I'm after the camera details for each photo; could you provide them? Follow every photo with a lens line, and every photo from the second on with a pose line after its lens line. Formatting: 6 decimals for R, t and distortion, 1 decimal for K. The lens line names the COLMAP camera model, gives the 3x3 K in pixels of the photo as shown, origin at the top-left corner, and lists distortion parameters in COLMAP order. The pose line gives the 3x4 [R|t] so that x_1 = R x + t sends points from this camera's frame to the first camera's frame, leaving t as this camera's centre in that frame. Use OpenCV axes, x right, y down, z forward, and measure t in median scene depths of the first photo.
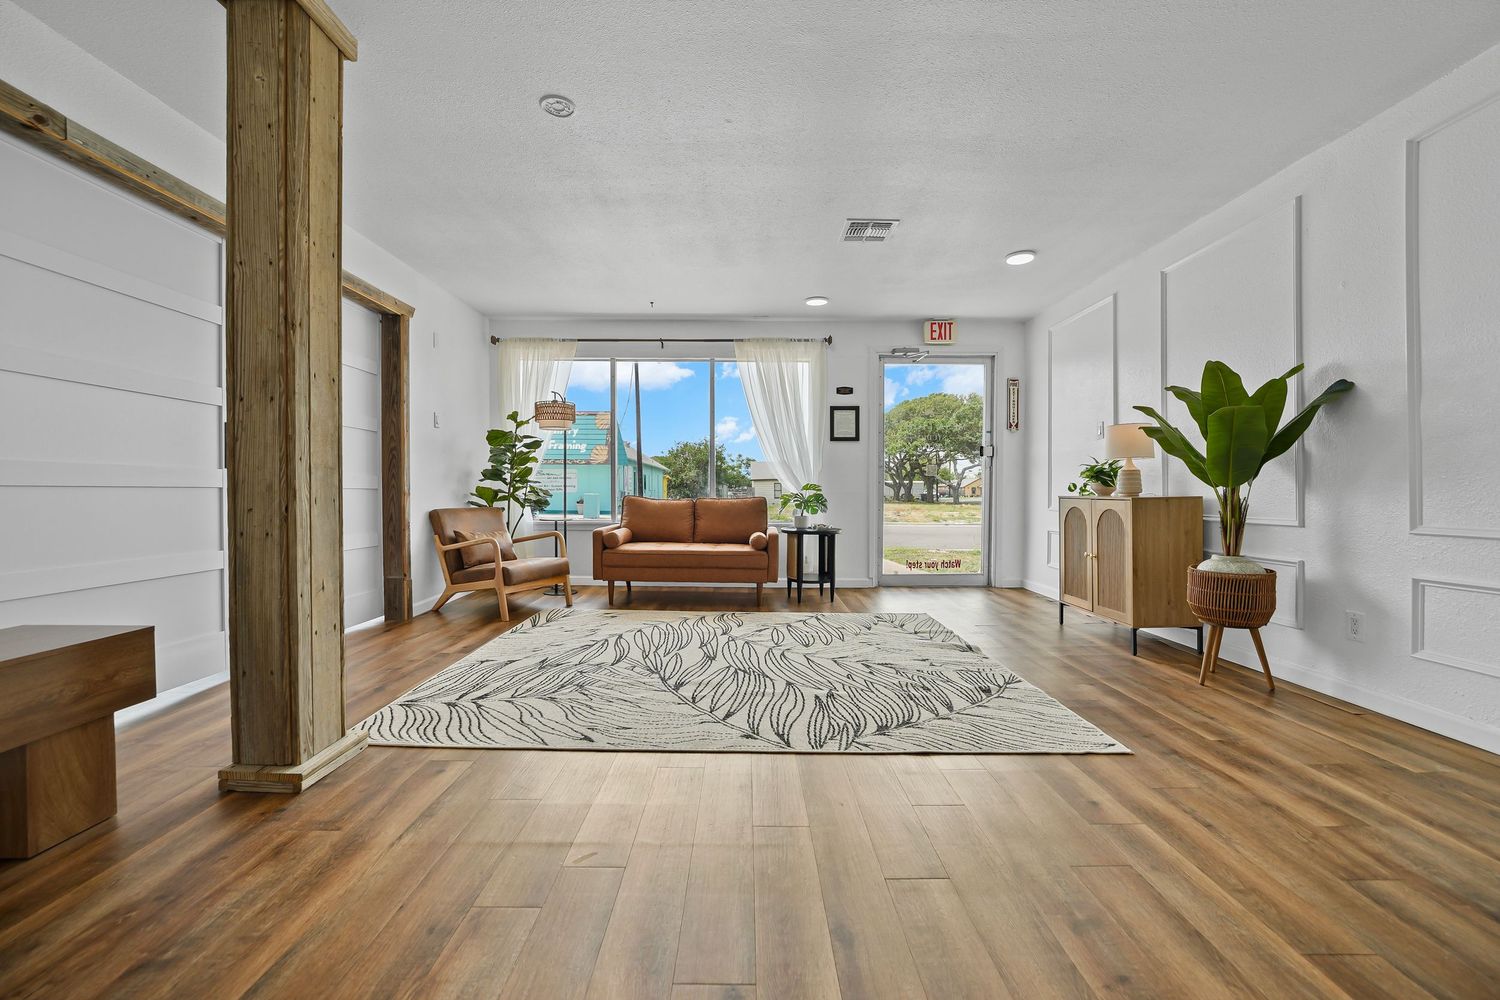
lens RADIAL K [[604.0, 0, 749.9], [0, 604.0, 497.3], [0, 0, 1]] dist [-0.026038, 0.006398]
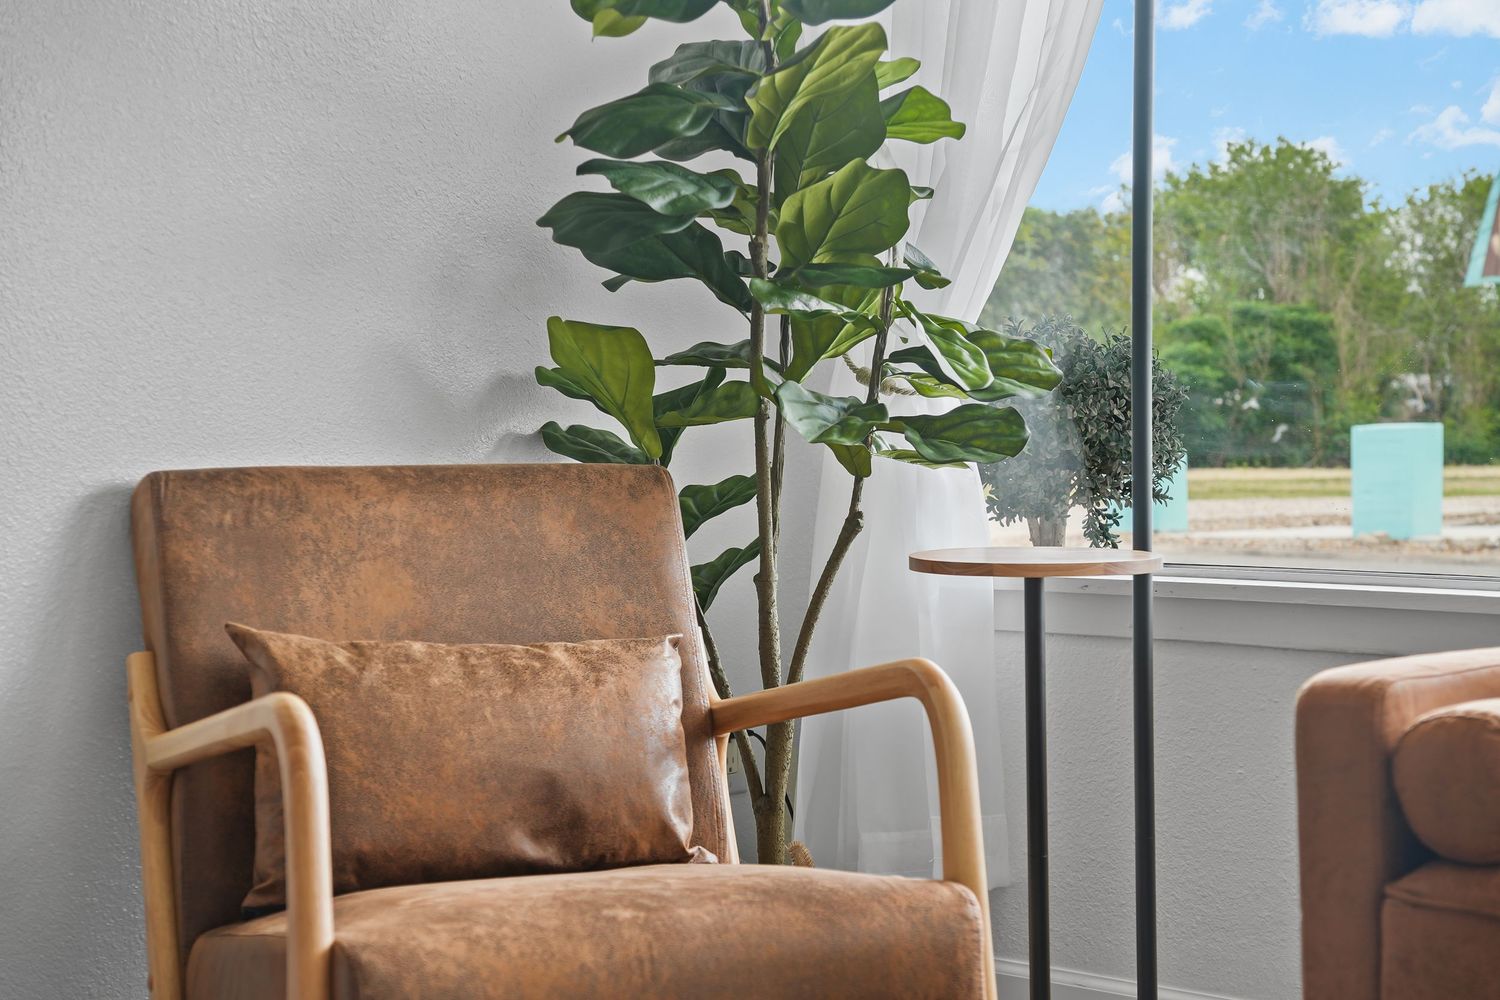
lens RADIAL K [[2838.6, 0, 752.1], [0, 2838.6, 499.9], [0, 0, 1]] dist [0.415641, 0.018537]
pose [[0.766056, 0.013527, -0.642631, 0.039705], [-0.001787, 0.999819, 0.018916, 0.019009], [0.642771, -0.013343, 0.765942, 0.805337]]
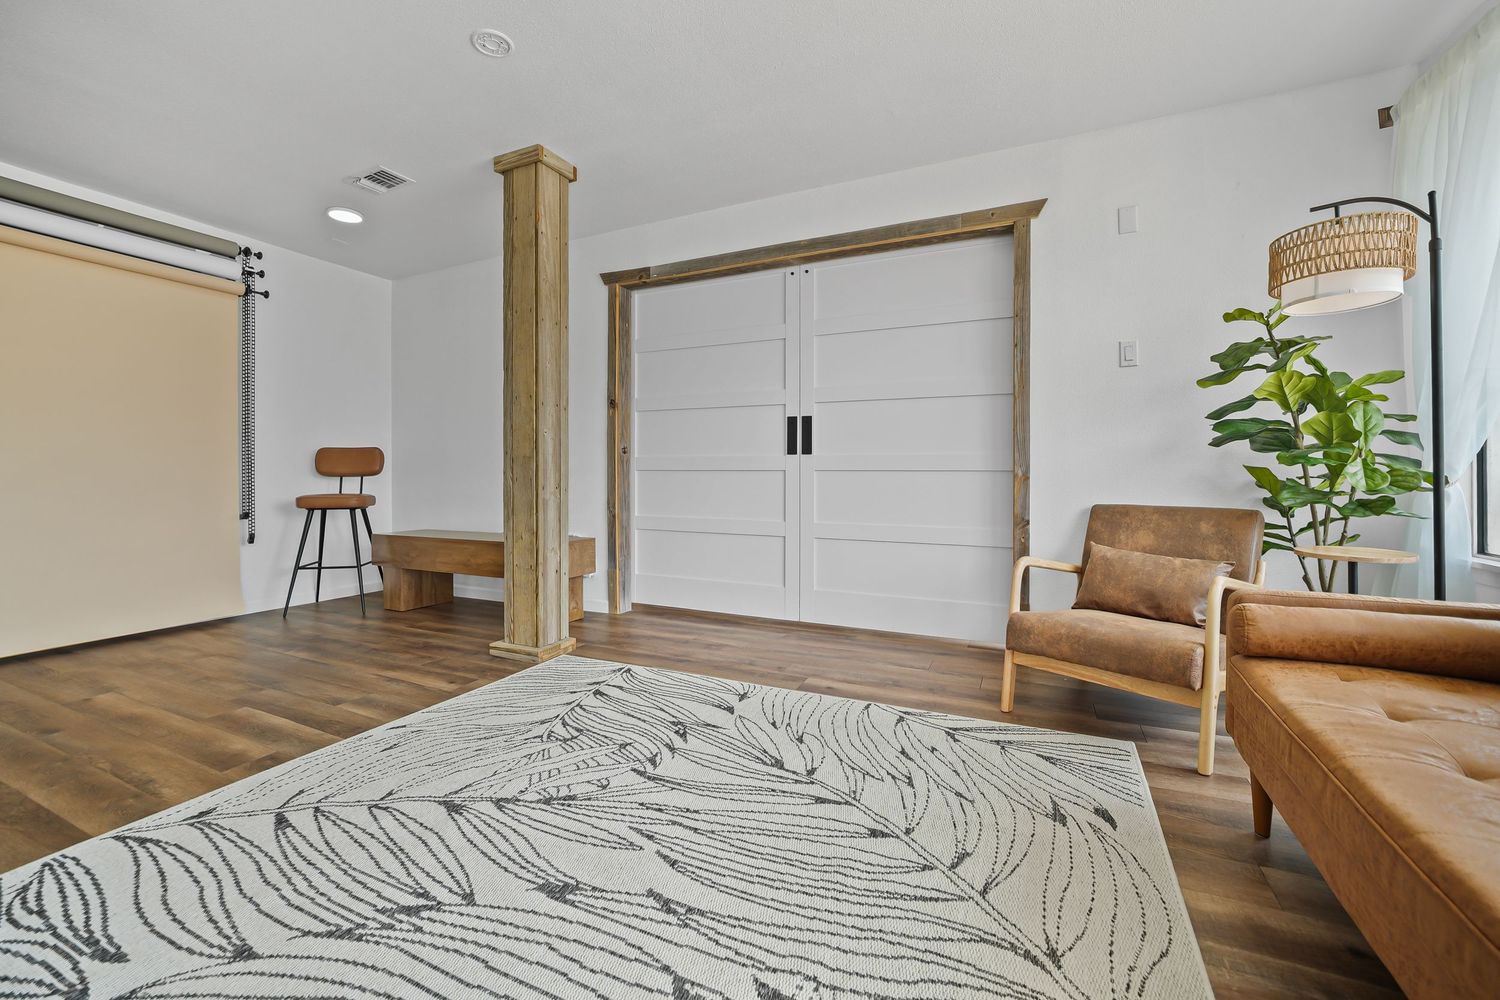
lens RADIAL K [[605.3, 0, 749.8], [0, 605.3, 476.3], [0, 0, 1]] dist [-0.024180, 0.006016]
pose [[-0.433344, 0.005009, -0.901215, 0.251106], [-0.010889, 0.999882, 0.010794, -0.015985], [0.901163, 0.014491, -0.433238, 1.353804]]
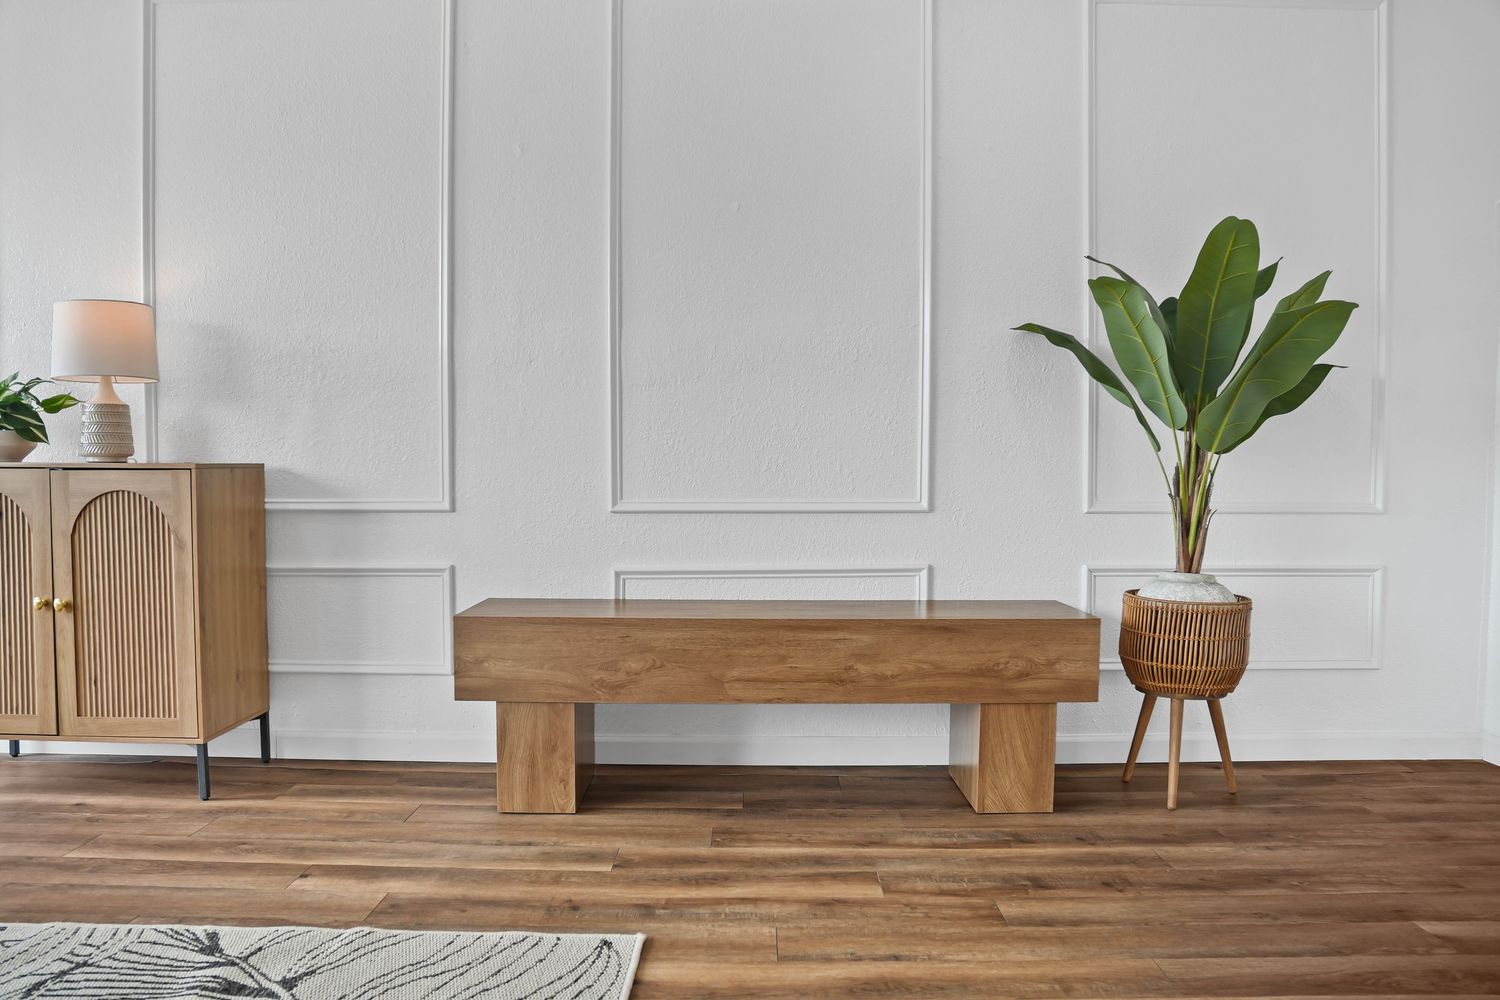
lens RADIAL K [[1124.1, 0, 755.0], [0, 1124.1, 502.2], [0, 0, 1]] dist [-0.139835, 0.108421]
pose [[0.007127, -0.020293, 0.999769, -0.219270], [0.005864, 0.999778, 0.020252, 0.016435], [-0.999957, 0.005718, 0.007245, 0.600864]]
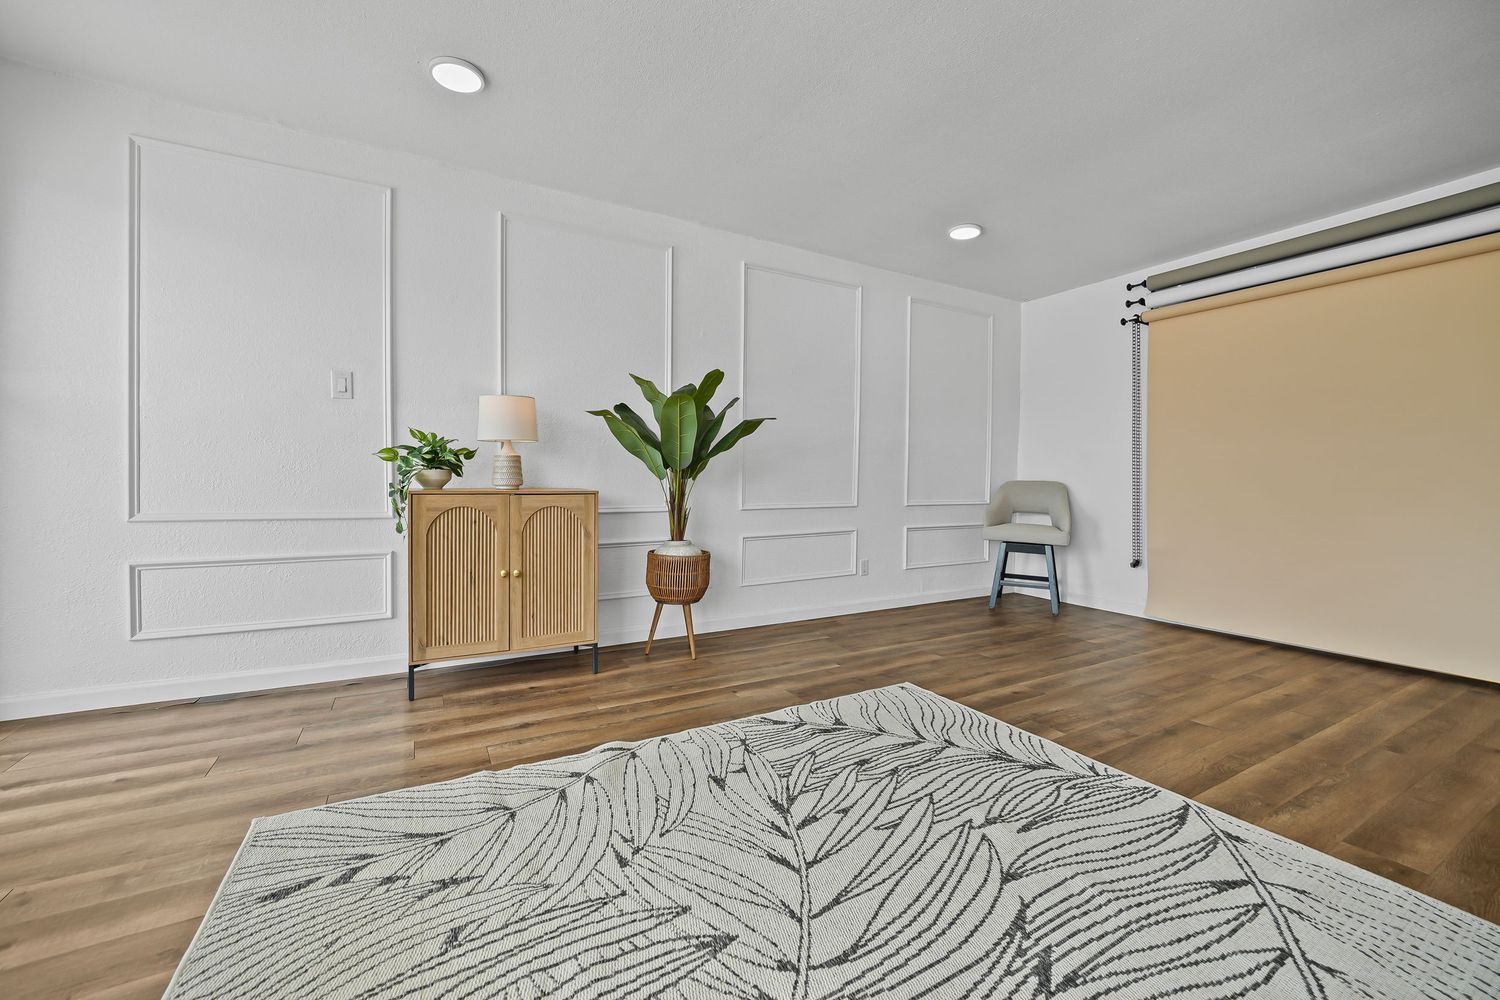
lens RADIAL K [[600.3, 0, 752.6], [0, 600.3, 483.9], [0, 0, 1]] dist [-0.024148, 0.005985]
pose [[-0.484293, -0.009423, 0.874855, -0.237983], [0.001916, 0.999928, 0.011831, -0.021307], [-0.874904, 0.007406, -0.484240, 1.309546]]
